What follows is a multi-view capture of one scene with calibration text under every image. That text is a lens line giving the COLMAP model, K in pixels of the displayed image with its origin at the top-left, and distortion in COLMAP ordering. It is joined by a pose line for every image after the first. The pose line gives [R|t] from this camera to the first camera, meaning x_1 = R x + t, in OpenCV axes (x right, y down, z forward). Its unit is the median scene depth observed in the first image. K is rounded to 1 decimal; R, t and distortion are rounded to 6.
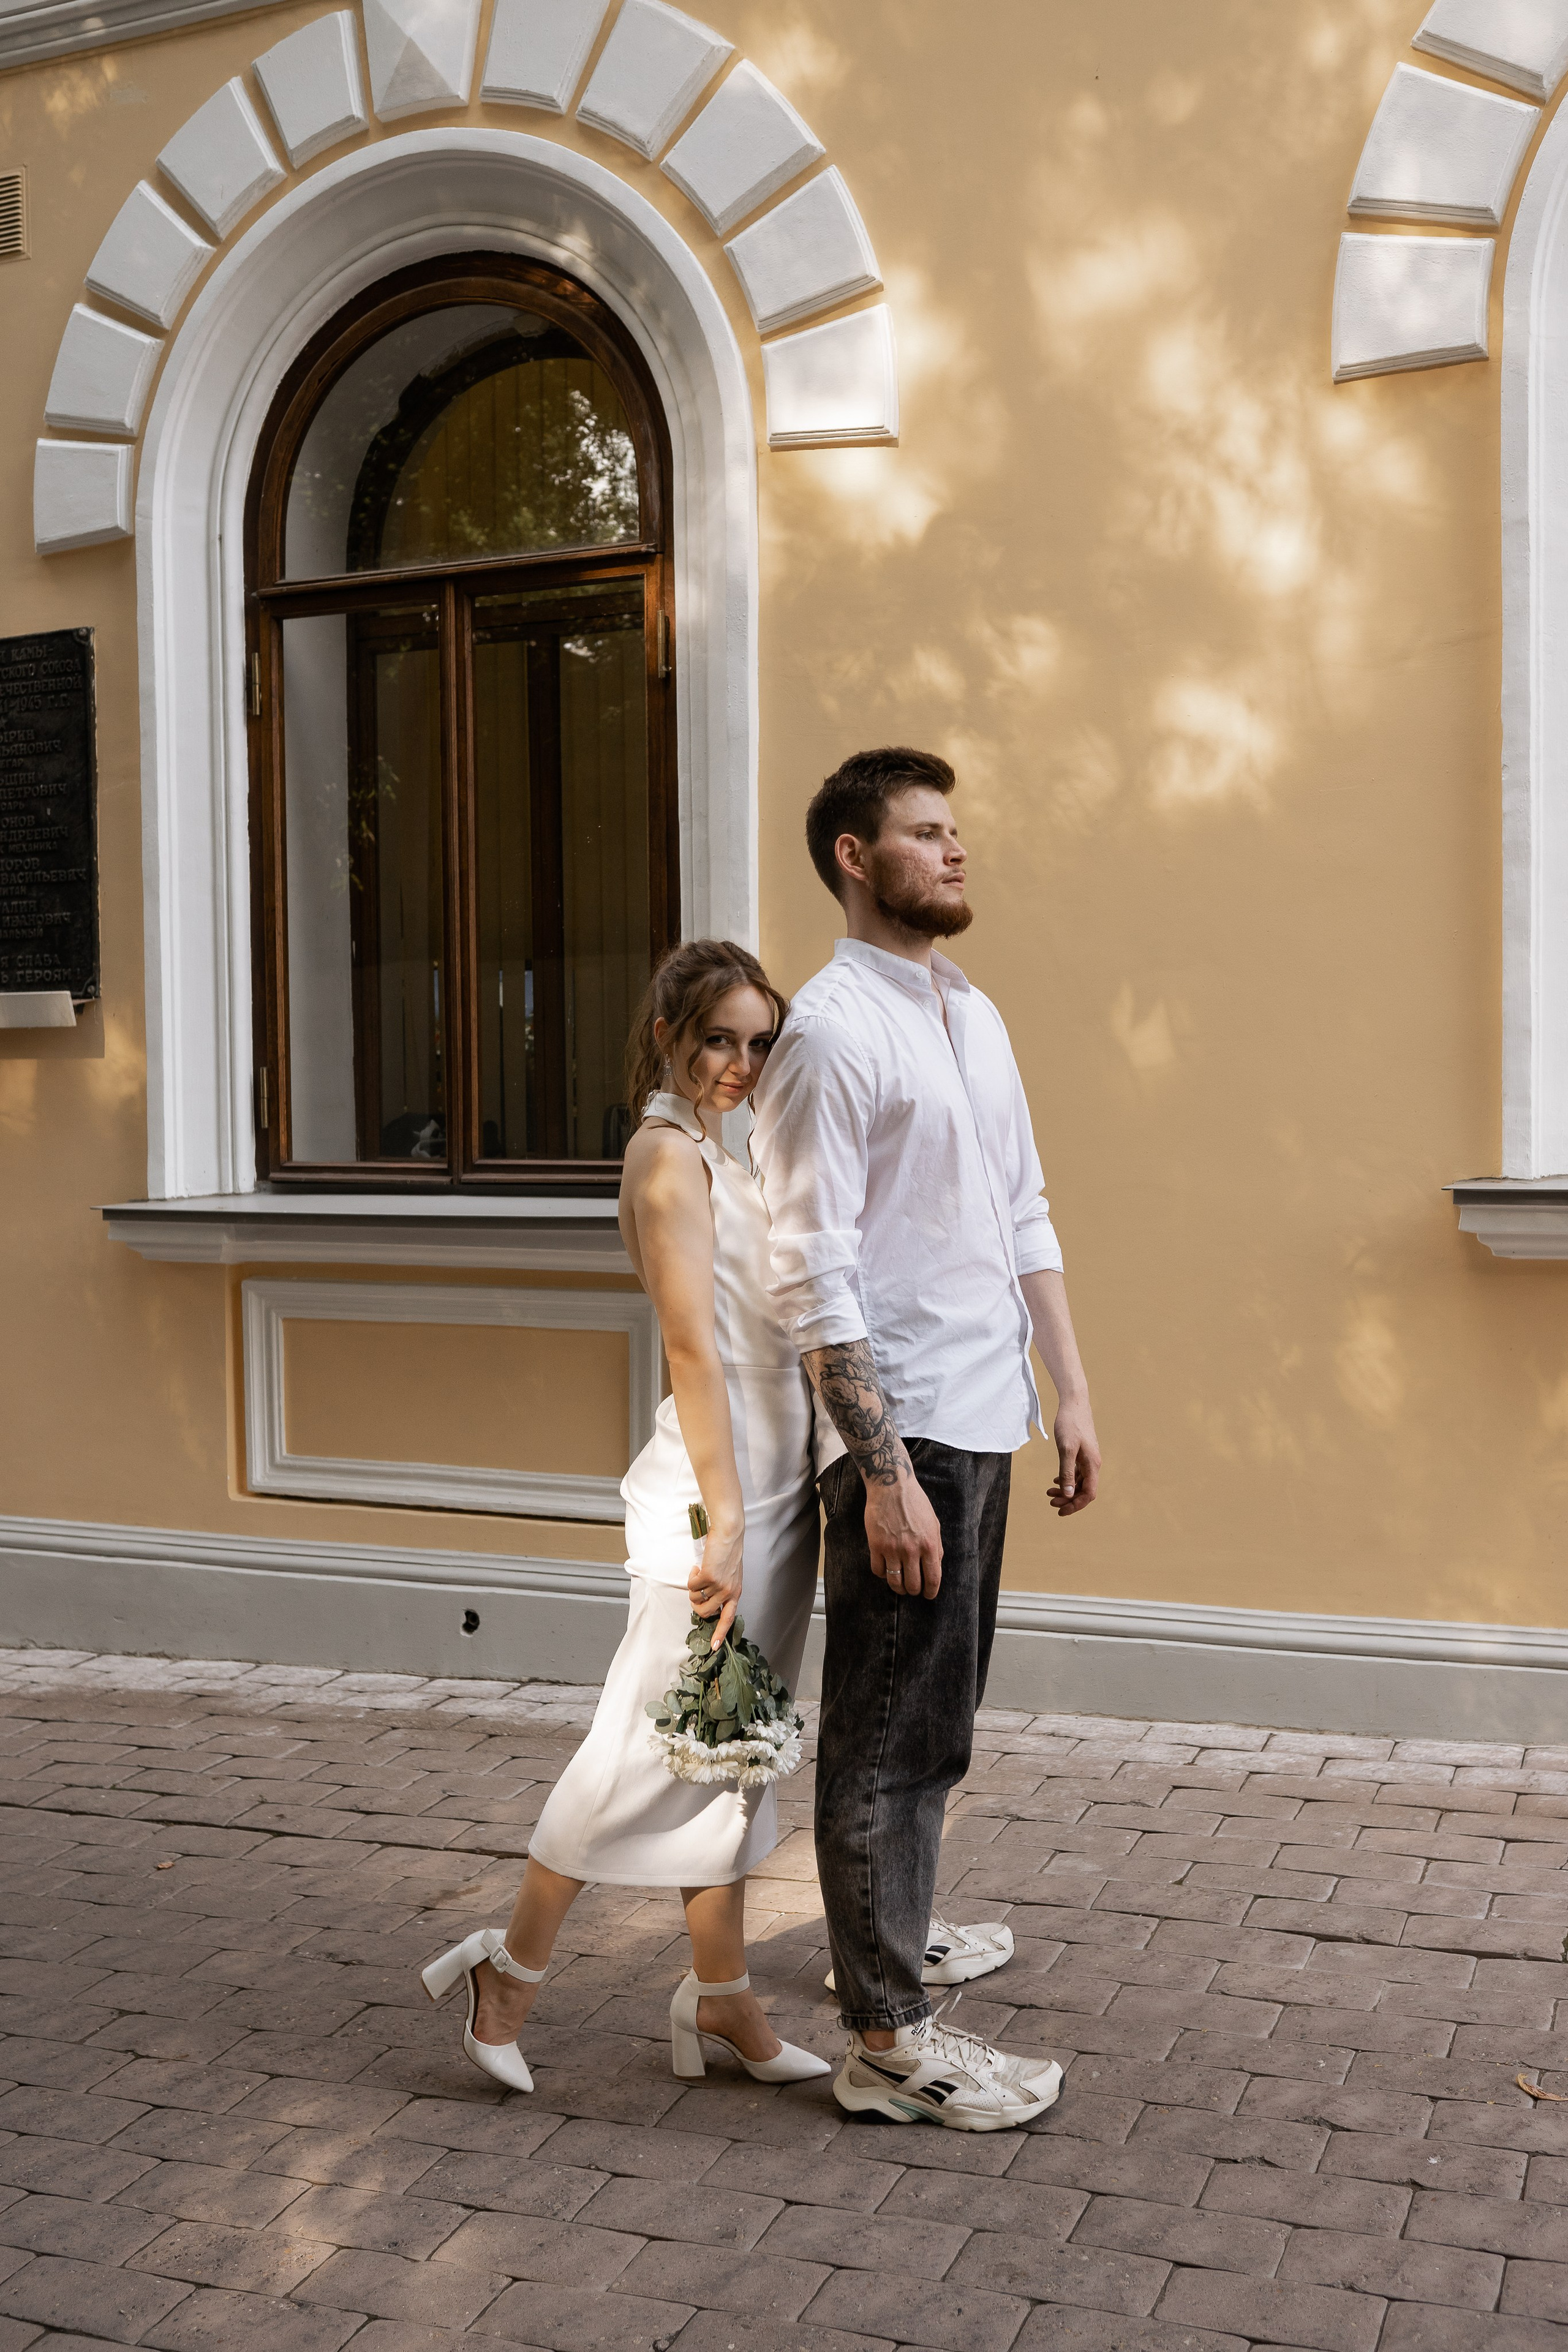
lens RADIAL K [[2240.2, 0, 771.7], [0, 2240.2, 1177.9], [0, 0, 1]] dist [-0.024048, 0.000000]
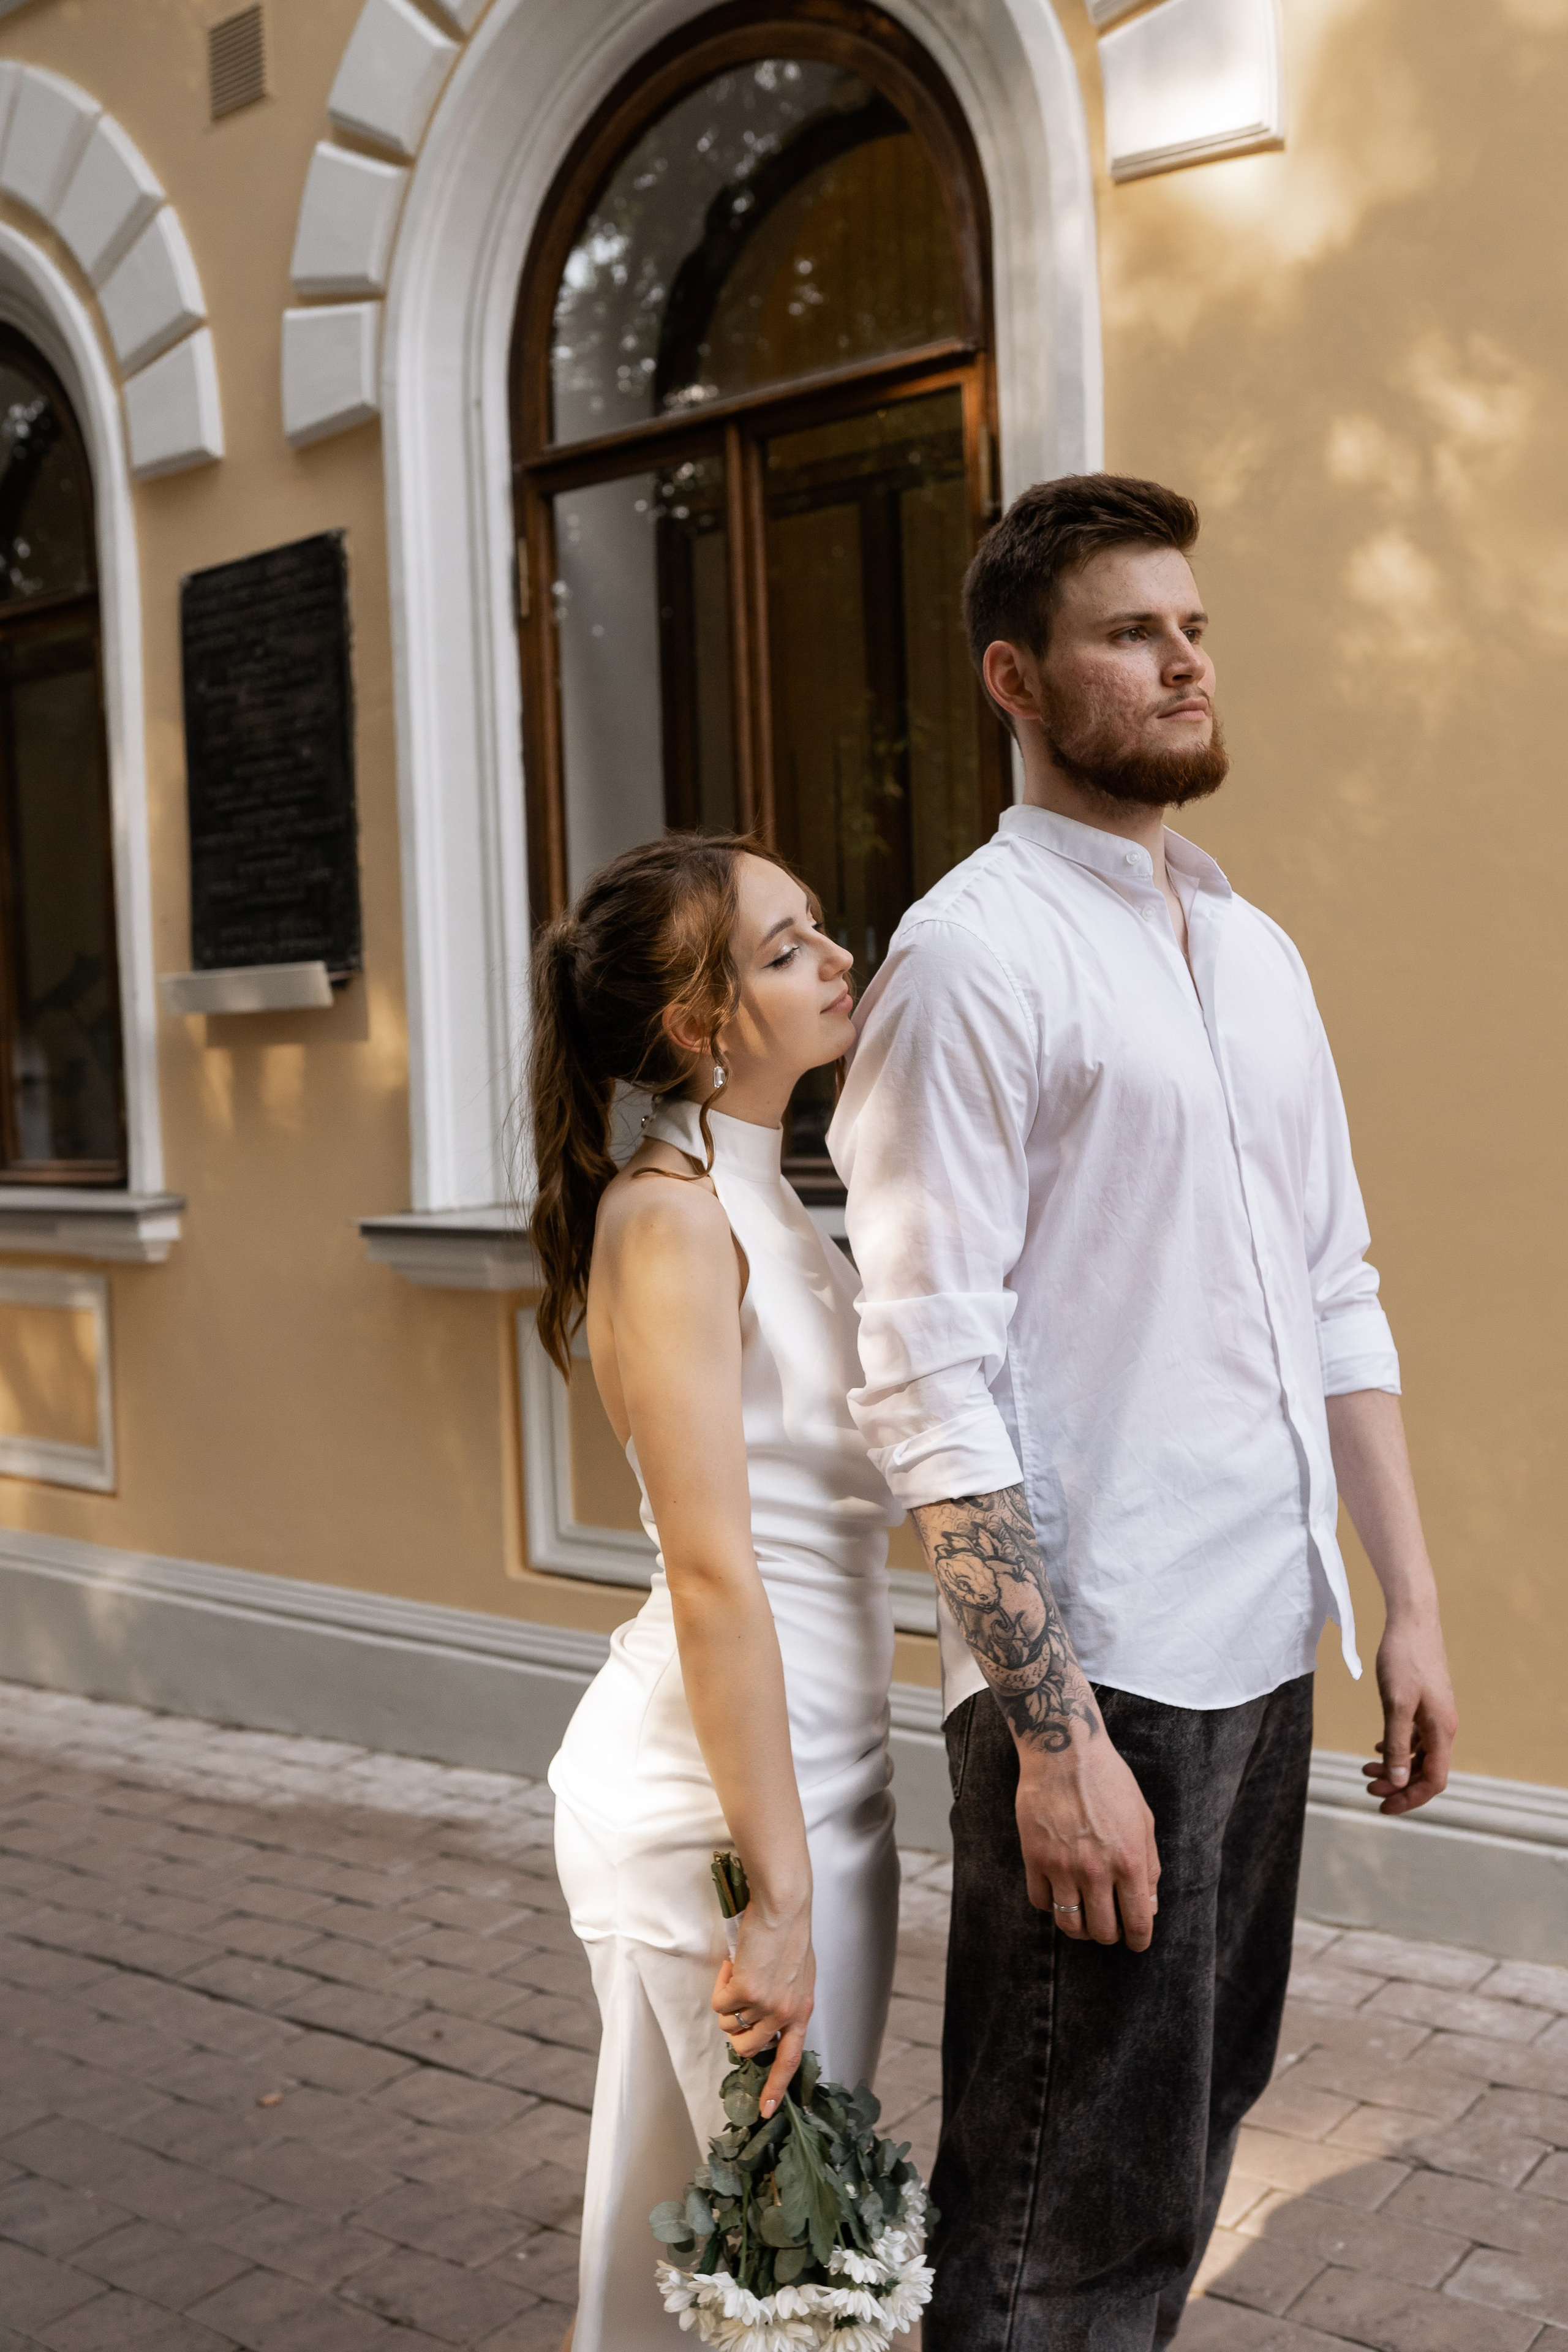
lens RADIAL K [[2240.2, 0, 782.1], [0, 2240.2, 1176.6], [0, 0, 1]] dist [-0.024048, 0.000000]
pose [[0.961953, -0.010800, -0.273001, 0.090513], [0.014460, 0.999831, 0.011396, -0.012020], [0.272831, -0.014910, 0.961946, 0.267566]]
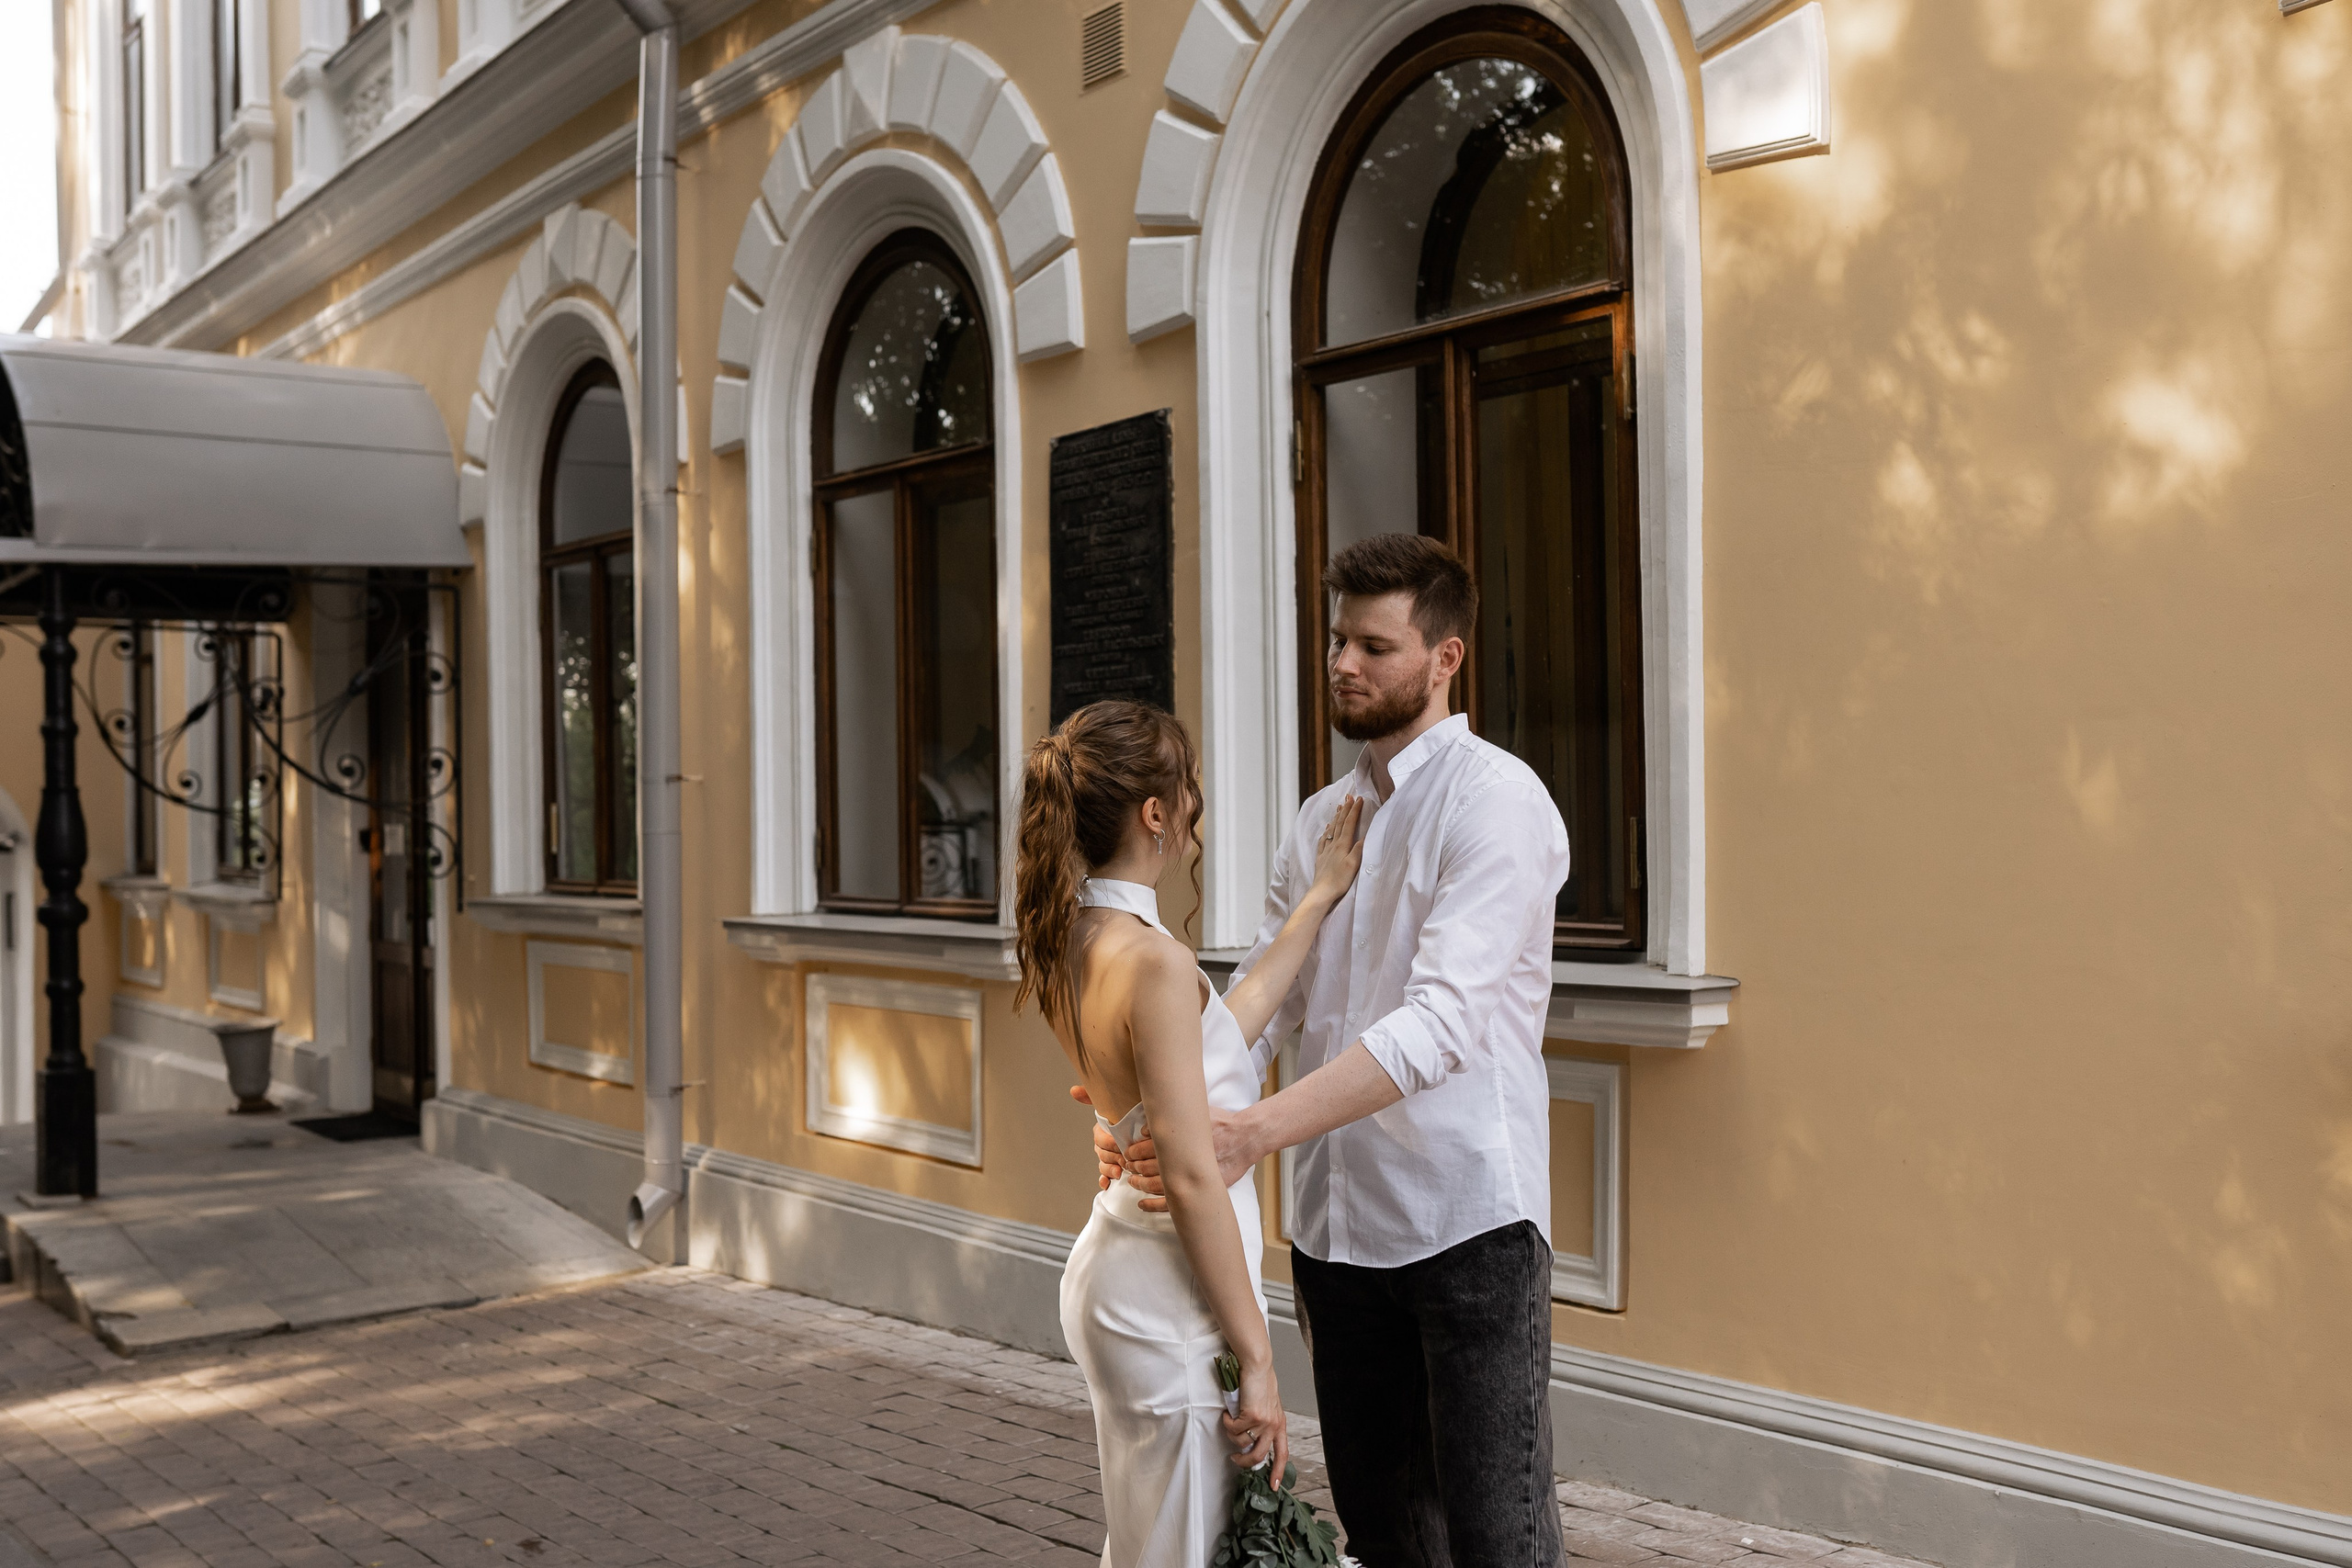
lens RADIAL K [[2386.4, 0, 1174.4], [0, 2386.4, 783.7], [0, 0, 1]] dist [-0.047523, 0.000000]
pose [[0.861474, -0.007899, -0.507741, 0.311044], [-0.015856, 0.998973, -0.042443, -0.022337], [0.507555, 0.044614, 0.860464, 0.035985]]
